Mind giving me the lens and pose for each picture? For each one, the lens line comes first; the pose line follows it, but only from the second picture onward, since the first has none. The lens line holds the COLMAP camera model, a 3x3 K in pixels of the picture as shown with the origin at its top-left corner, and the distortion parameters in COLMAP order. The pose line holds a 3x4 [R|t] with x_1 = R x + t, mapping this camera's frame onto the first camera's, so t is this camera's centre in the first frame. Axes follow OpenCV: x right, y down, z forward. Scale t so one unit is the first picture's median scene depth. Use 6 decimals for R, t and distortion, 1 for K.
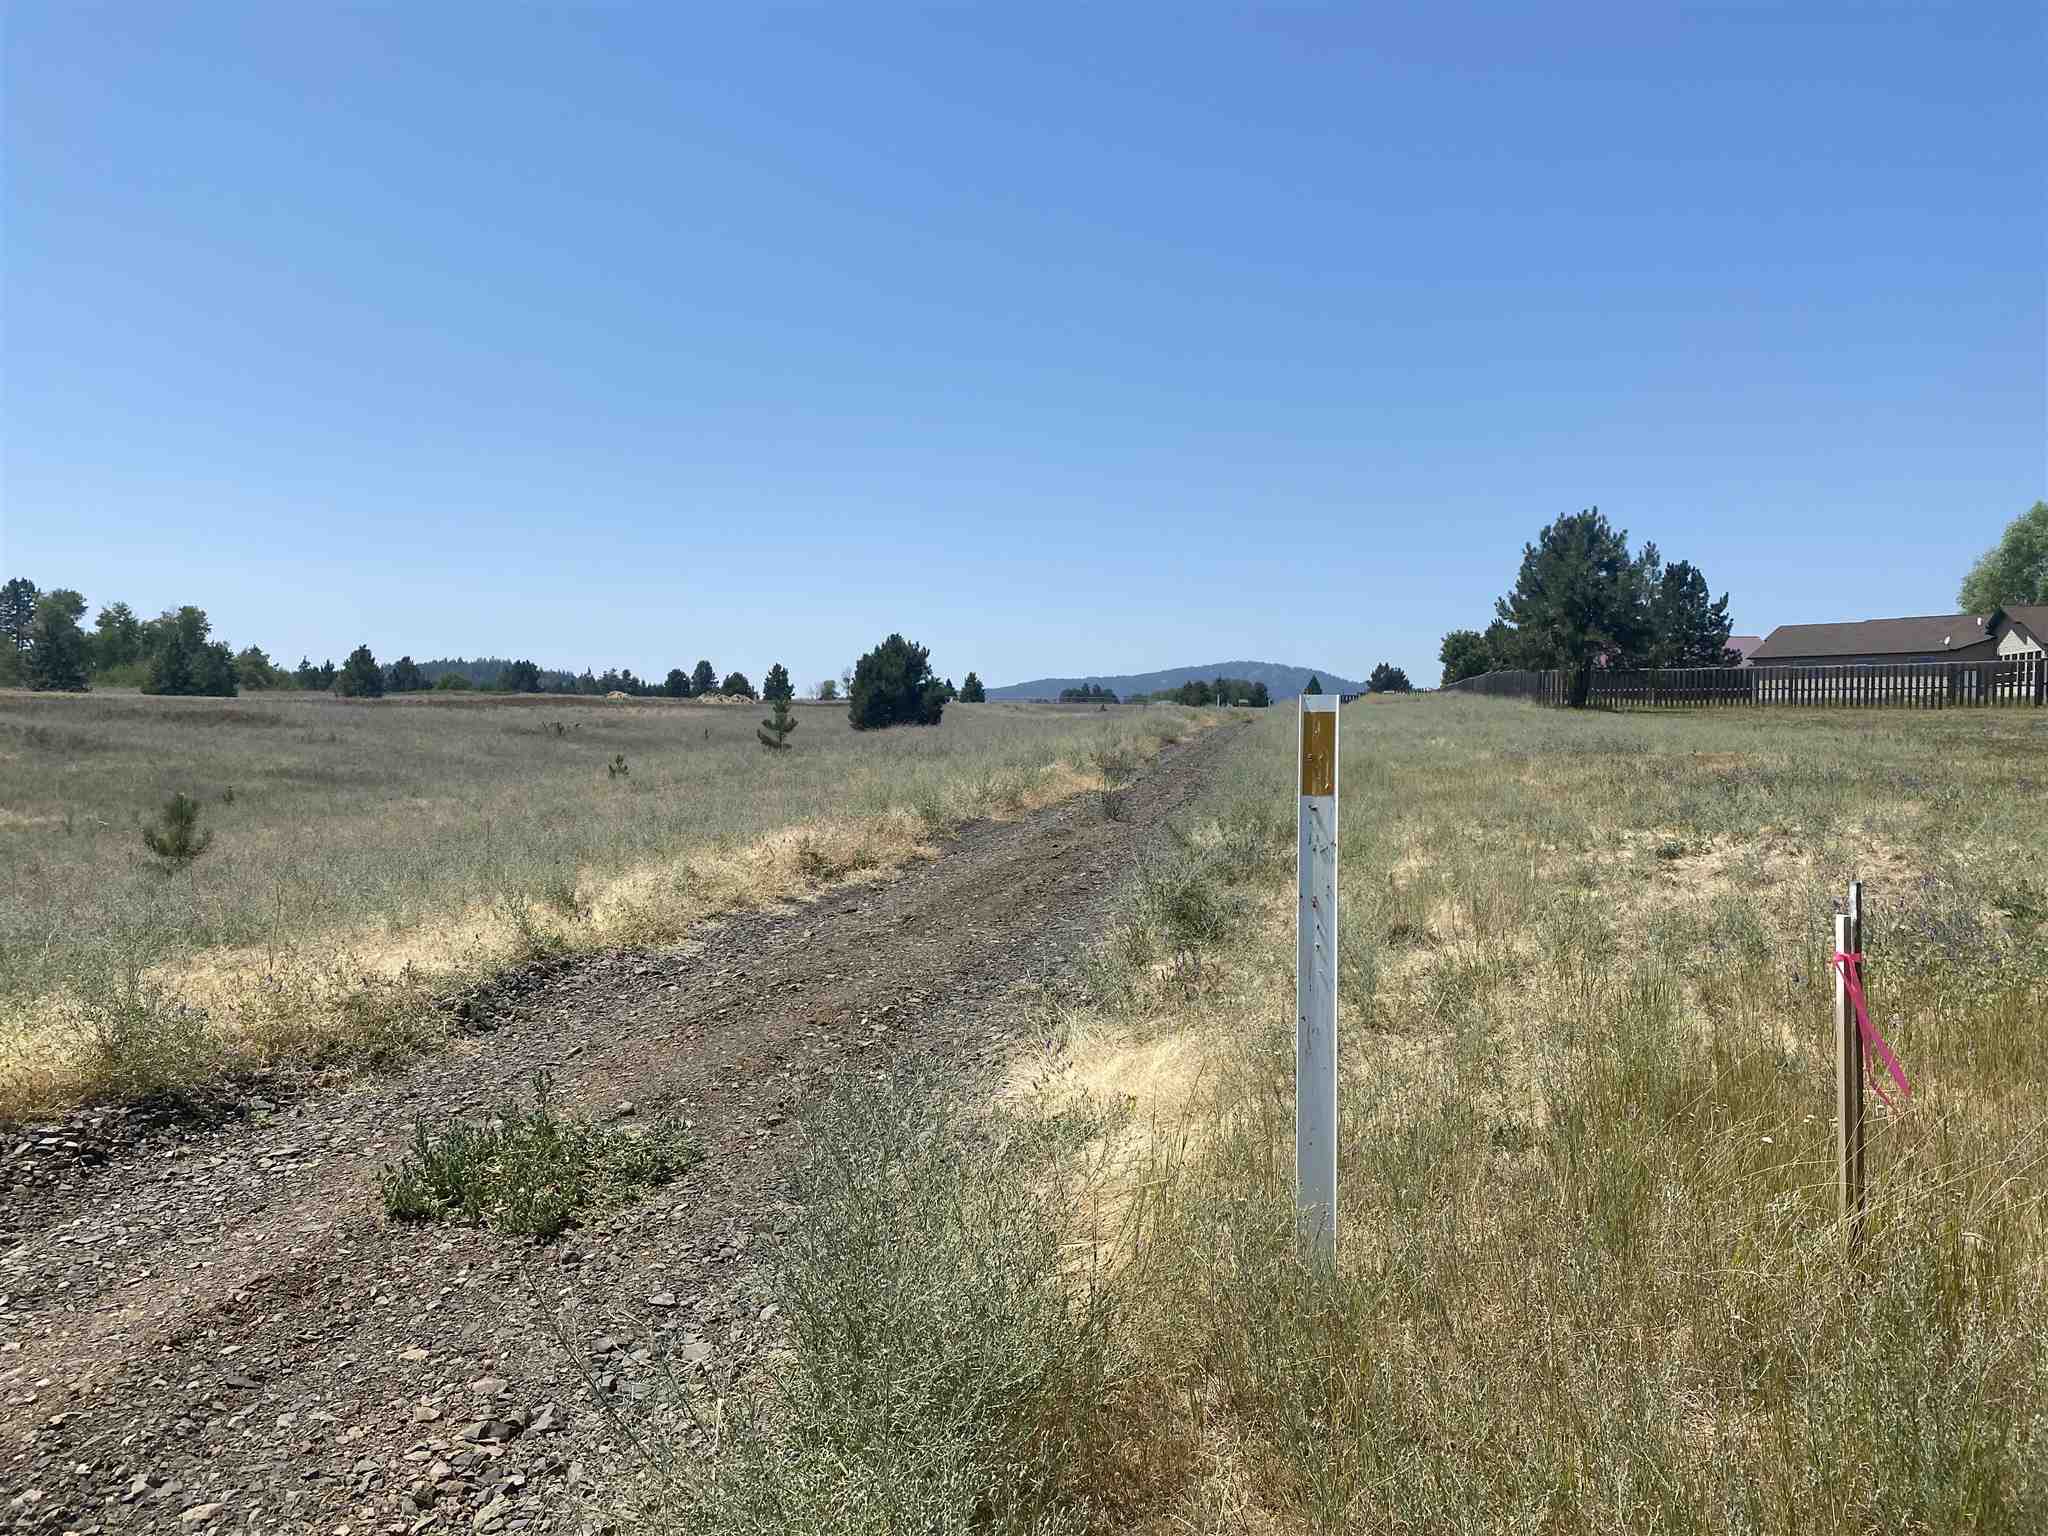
lens RADIAL K [[1561.3, 0, 998.3], [0, 1561.3, 800.5], [0, 0, 1]] dist [0.050007, -0.059421]
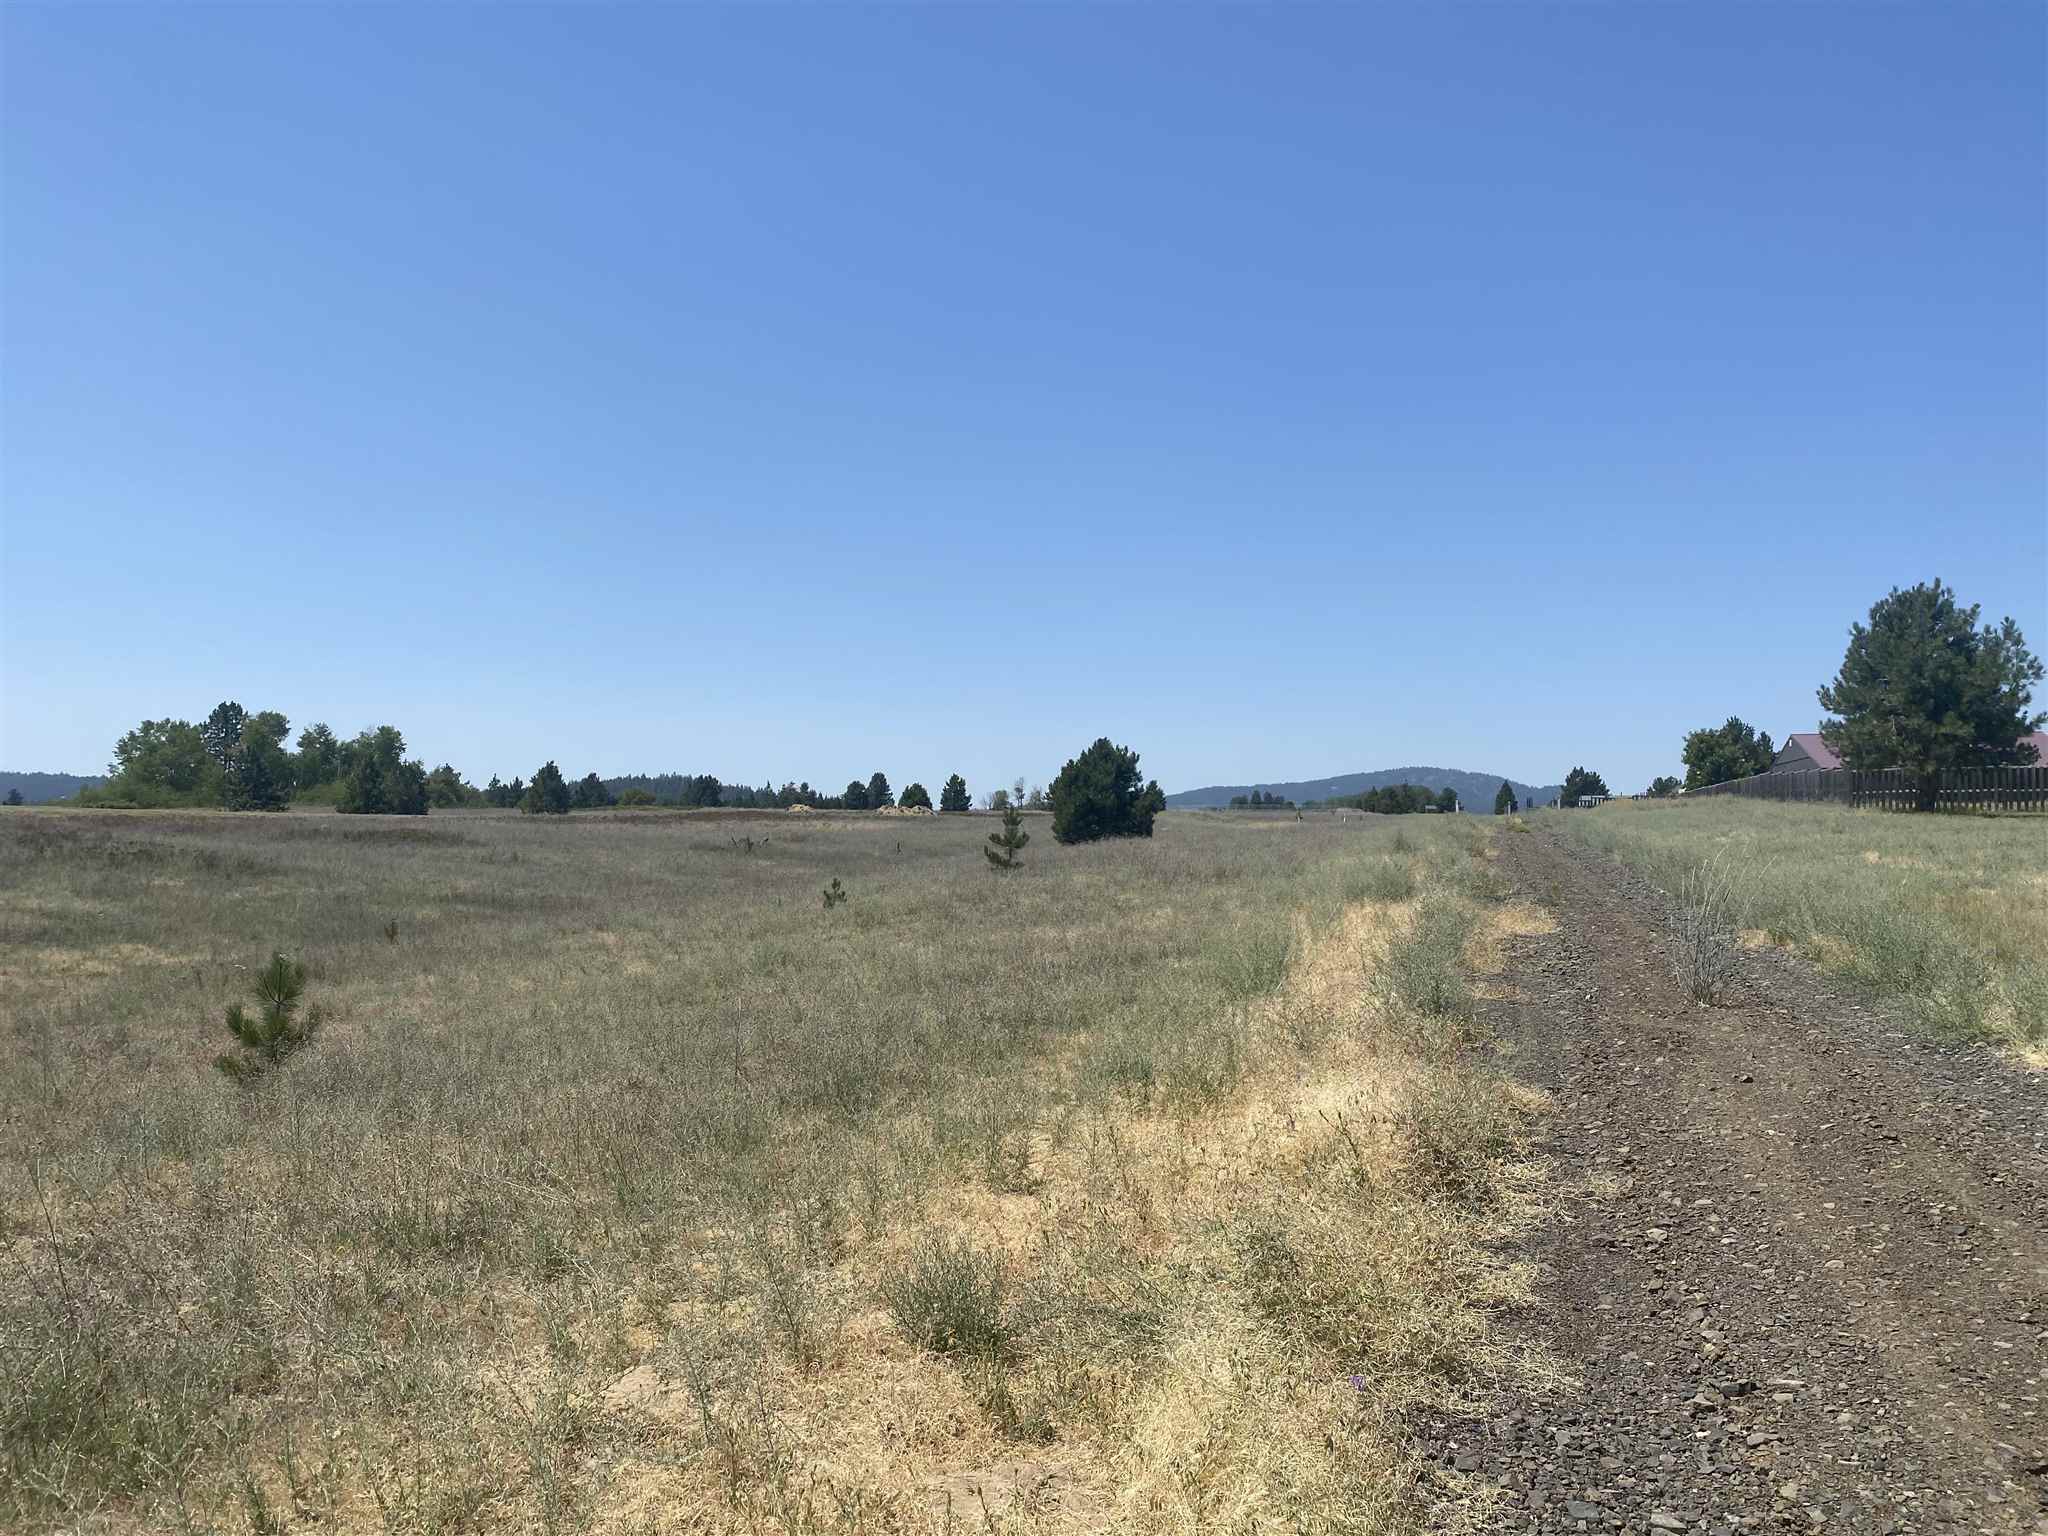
lens RADIAL K [[1561.3, 0, 1021.6], [0, 1561.3, 752.0], [0, 0, 1]] dist [0.050007, -0.059421]
pose [[0.995777, -0.013633, -0.090782, -0.046905], [0.004409, 0.994872, -0.101050, -0.008236], [0.091694, 0.100223, 0.990731, 0.121718]]
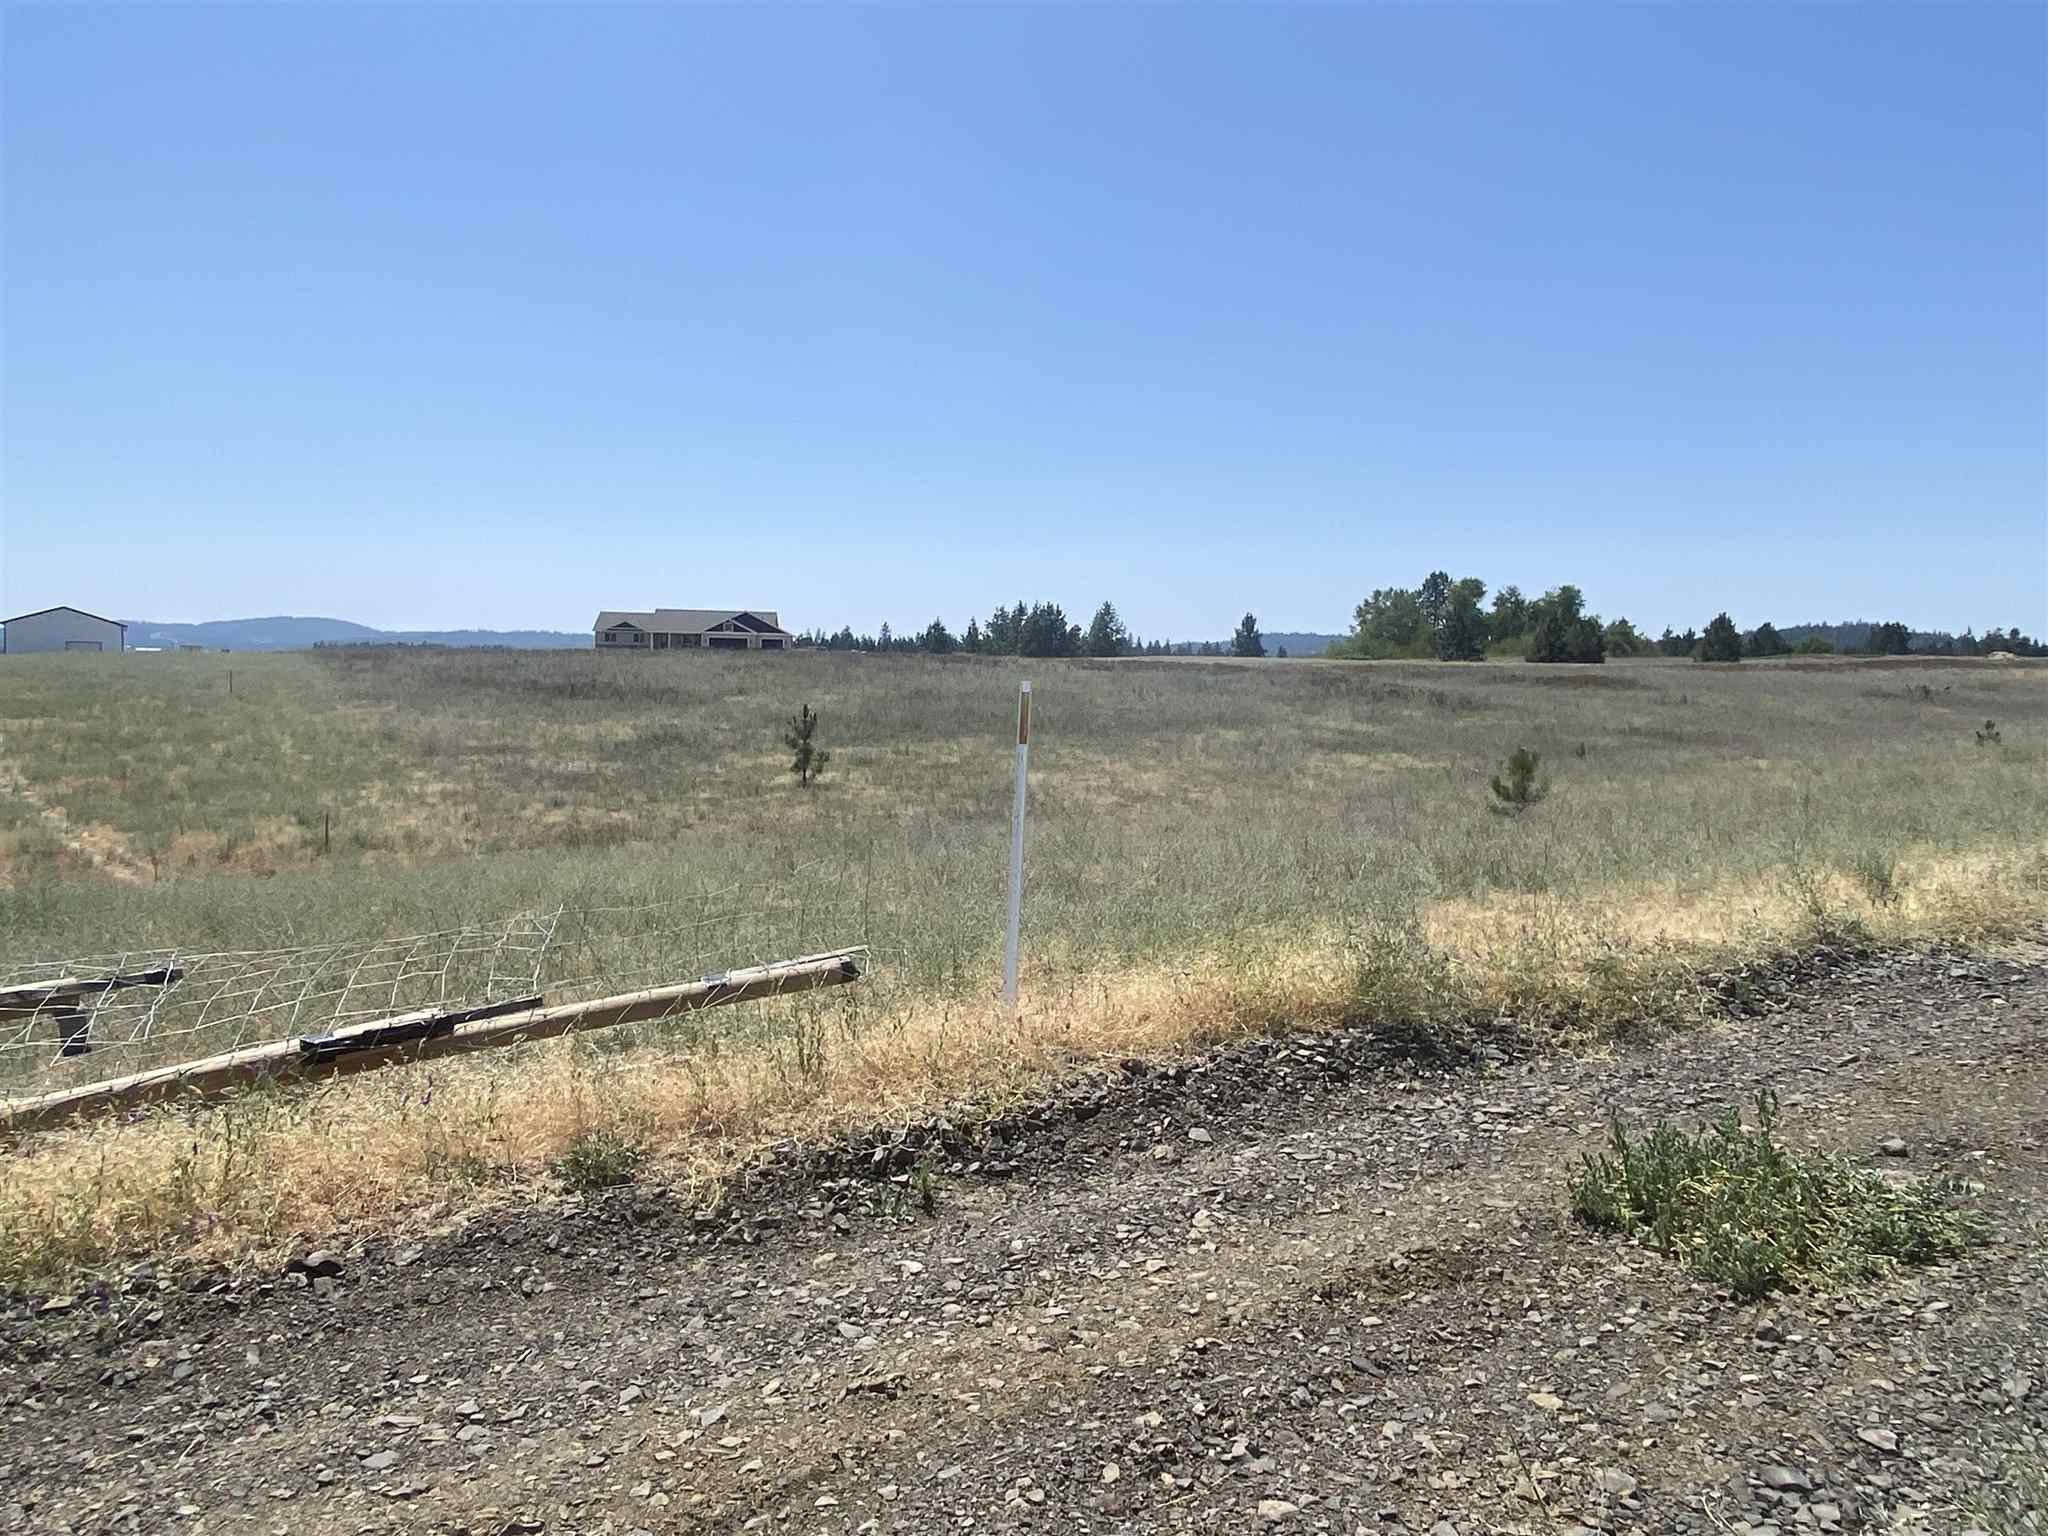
lens RADIAL K [[1414.2, 0, 1027.8], [0, 1414.2, 751.6], [0, 0, 1]] dist [0.074671, -0.084927]
pose [[0.671739, 0.033692, -0.740021, 0.000778], [-0.036618, 0.999254, 0.012256, -0.000360], [0.739882, 0.018865, 0.672472, 0.016117]]
